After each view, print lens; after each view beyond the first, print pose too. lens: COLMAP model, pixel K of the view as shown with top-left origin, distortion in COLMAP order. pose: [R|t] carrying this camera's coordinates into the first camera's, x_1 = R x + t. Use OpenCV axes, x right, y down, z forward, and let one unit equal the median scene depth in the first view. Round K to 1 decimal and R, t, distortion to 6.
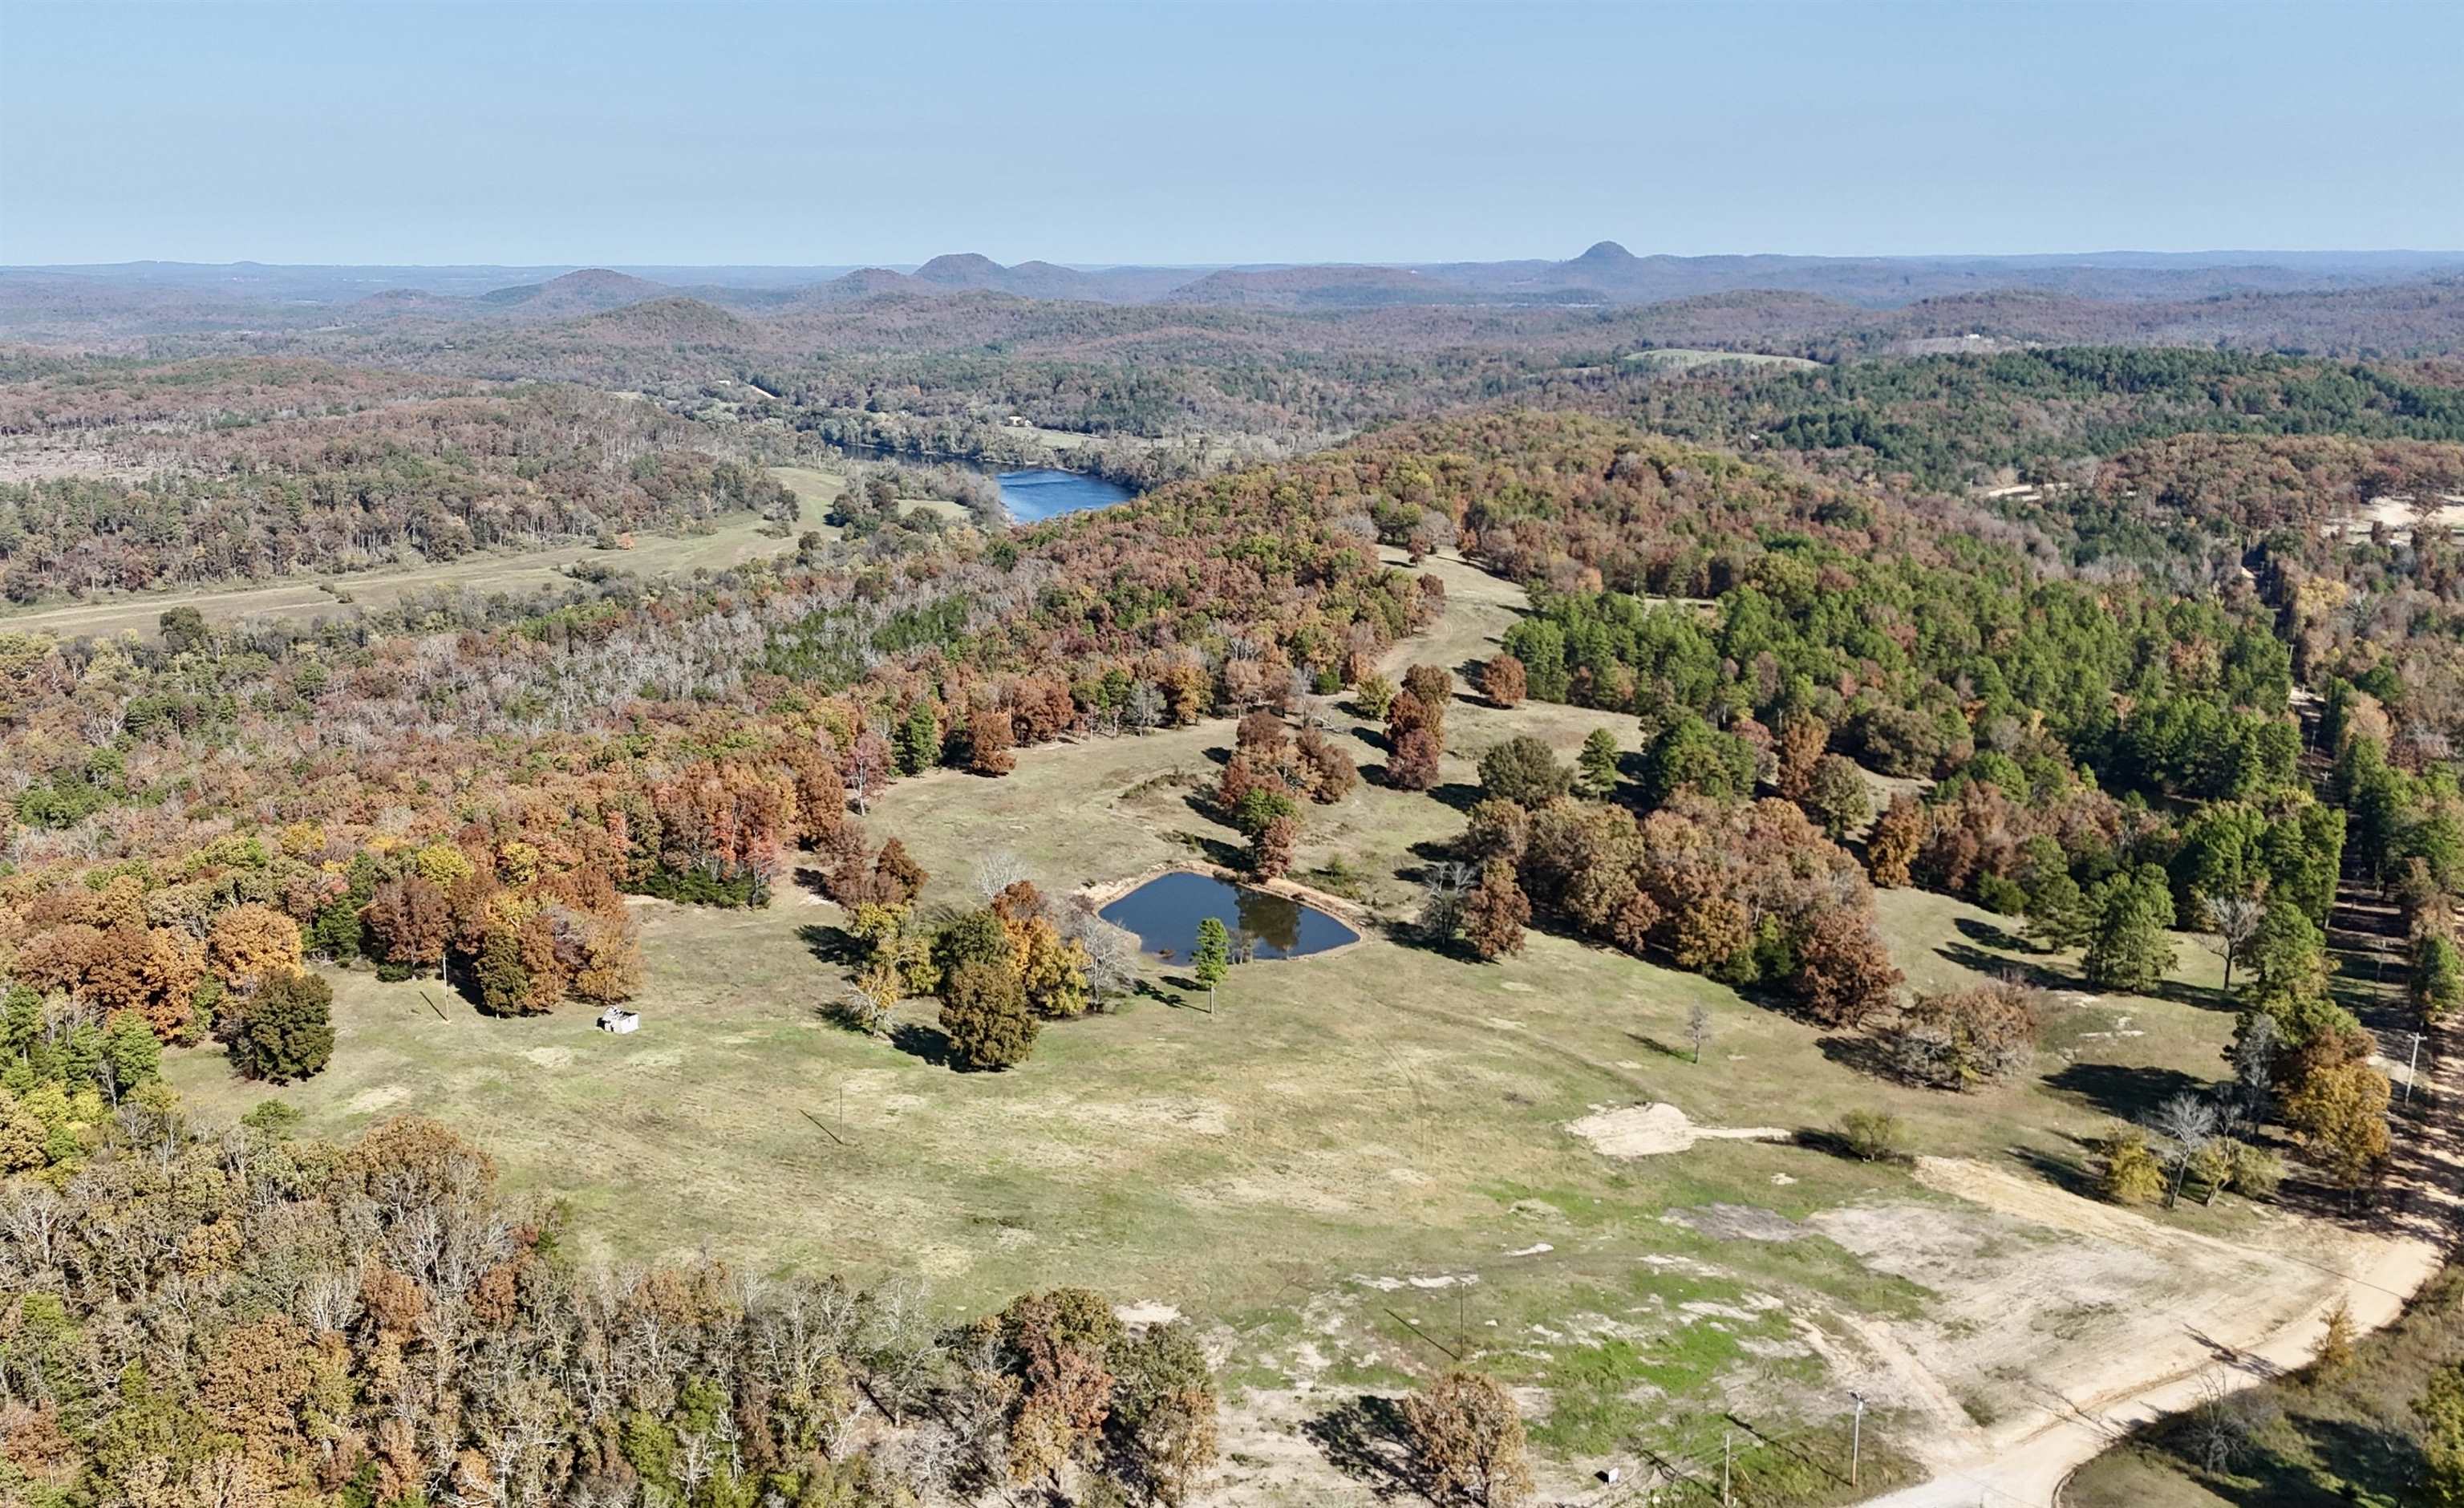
lens RADIAL K [[2138.7, 0, 1011.2], [0, 2138.7, 829.4], [0, 0, 1]] dist [0.097995, -0.096574]
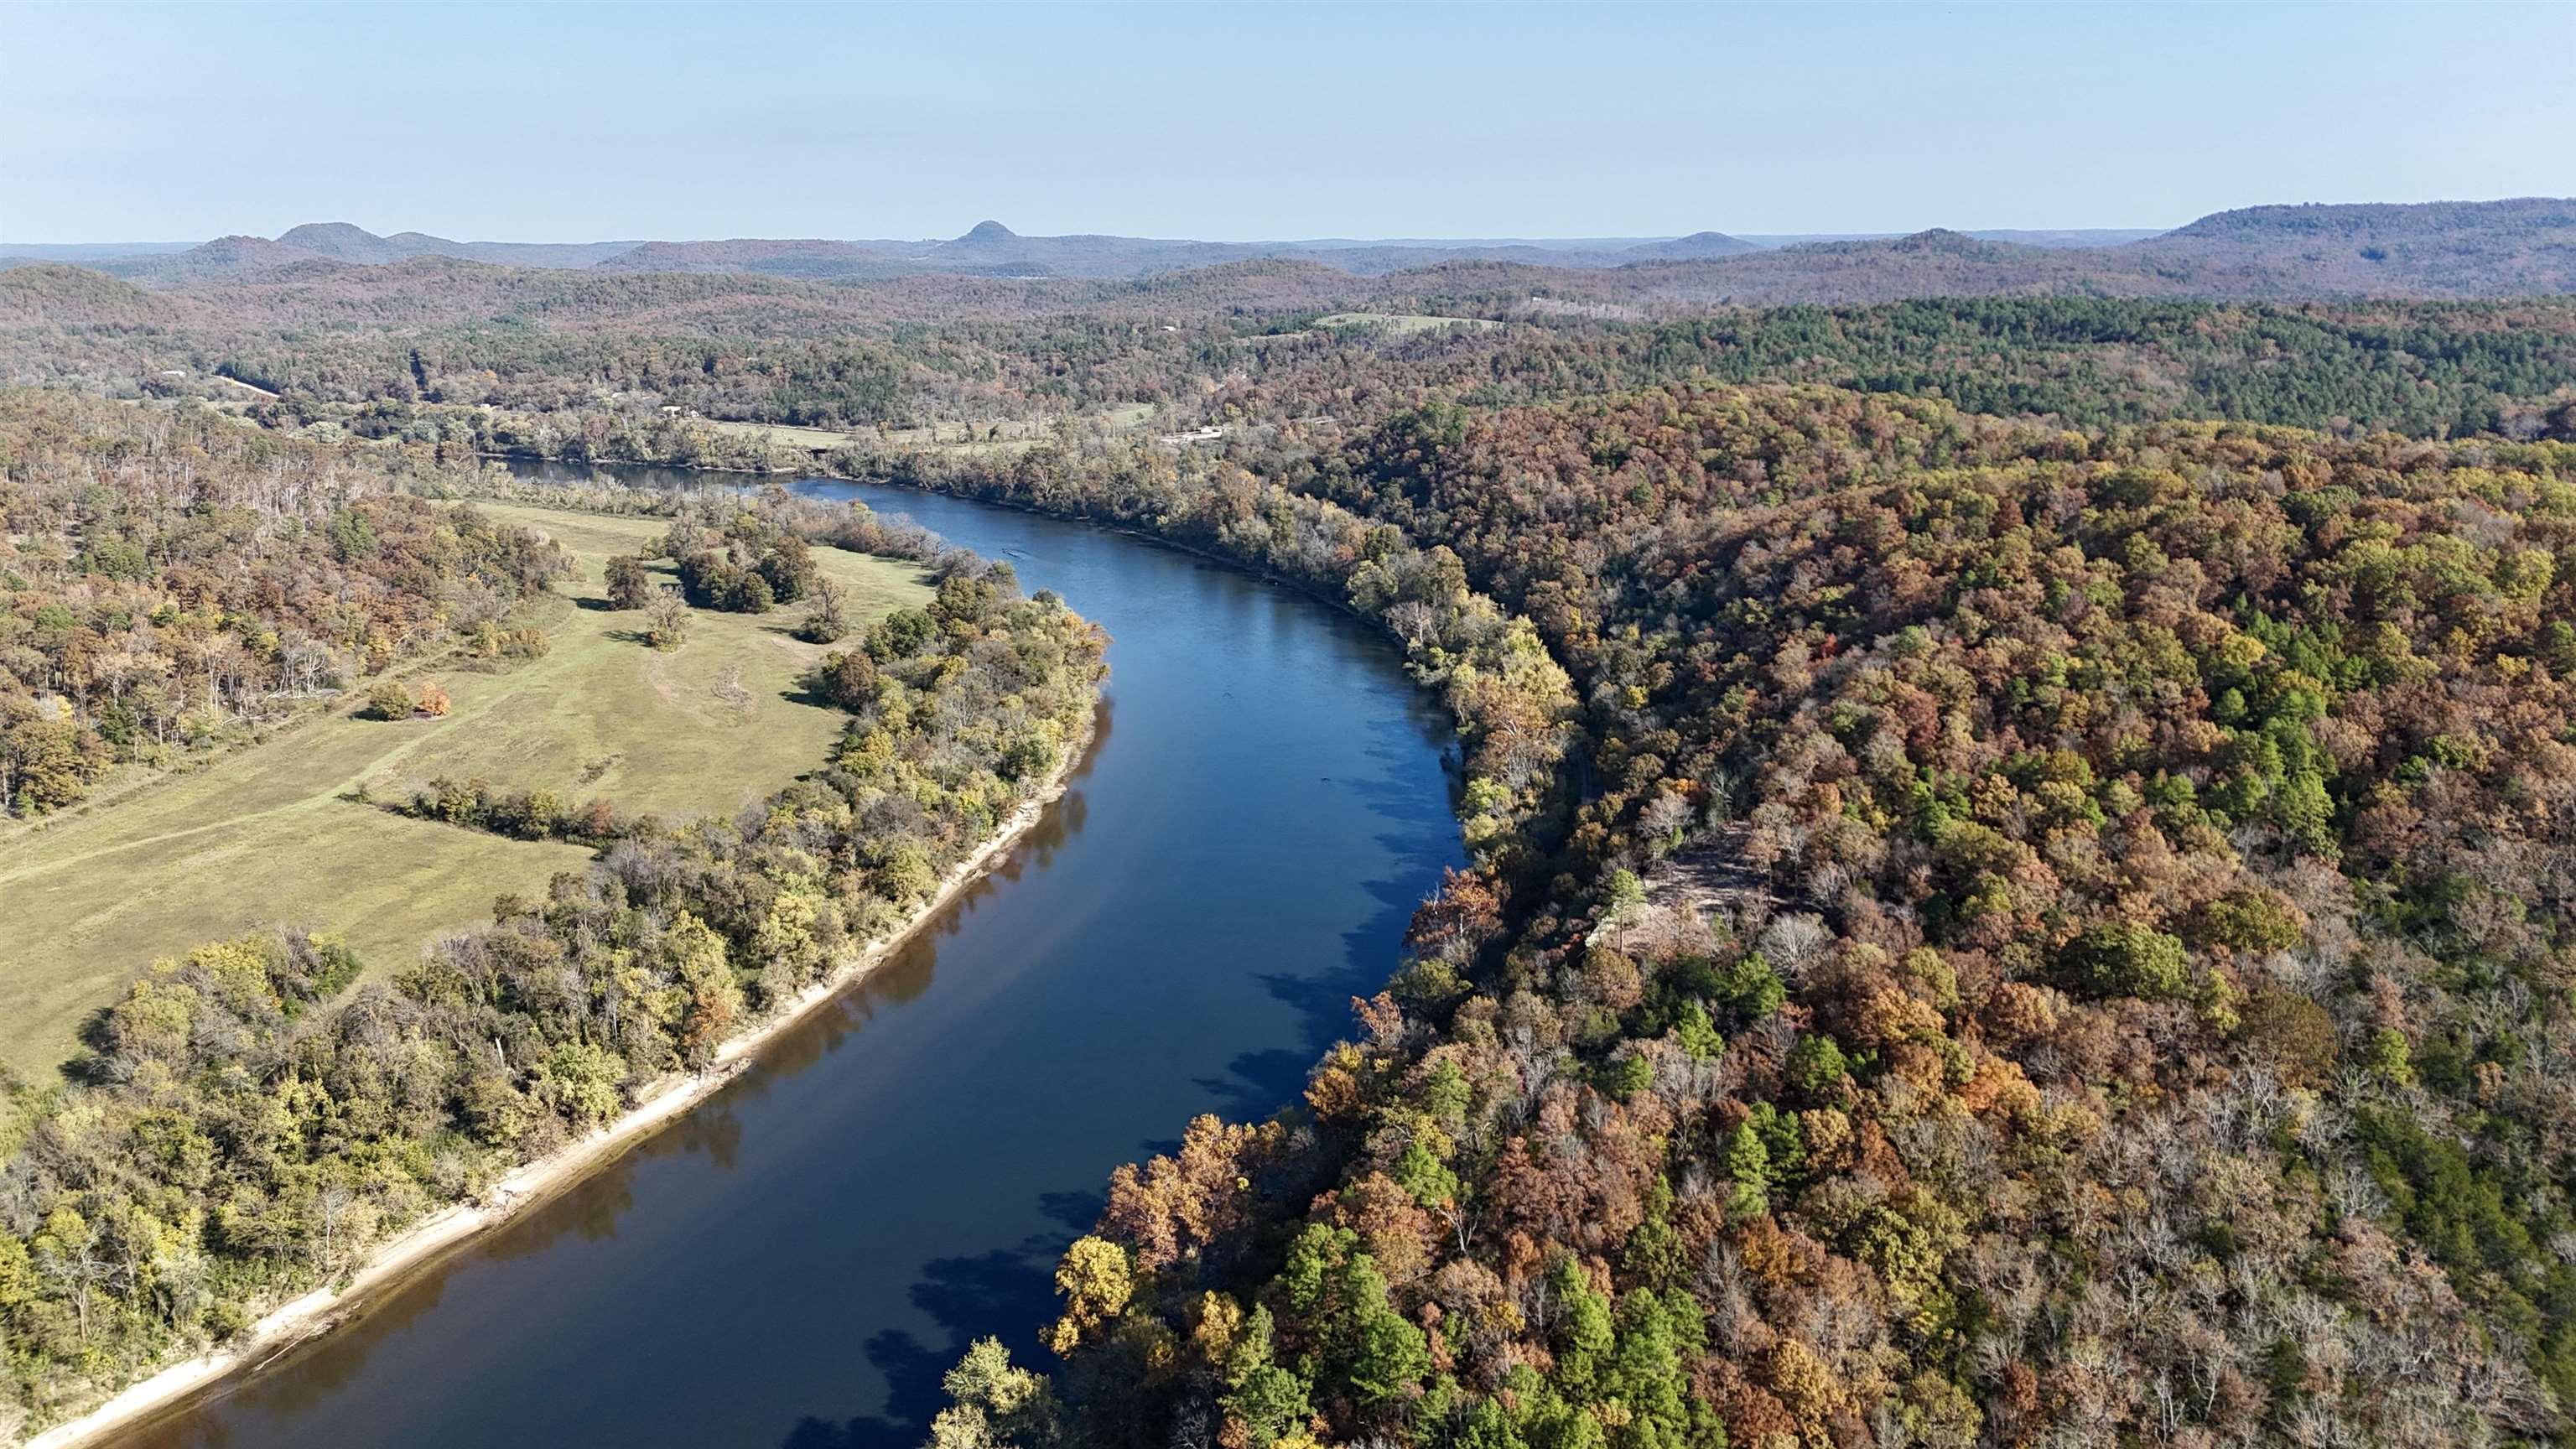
lens RADIAL K [[1880.7, 0, 1295.1], [0, 1880.7, 727.4], [0, 0, 1]] dist [0.093745, -0.092834]
pose [[0.891943, -0.116743, 0.436816, -0.231634], [0.120423, 0.992534, 0.019369, -0.131989], [-0.435816, 0.035327, 0.899342, 0.598234]]
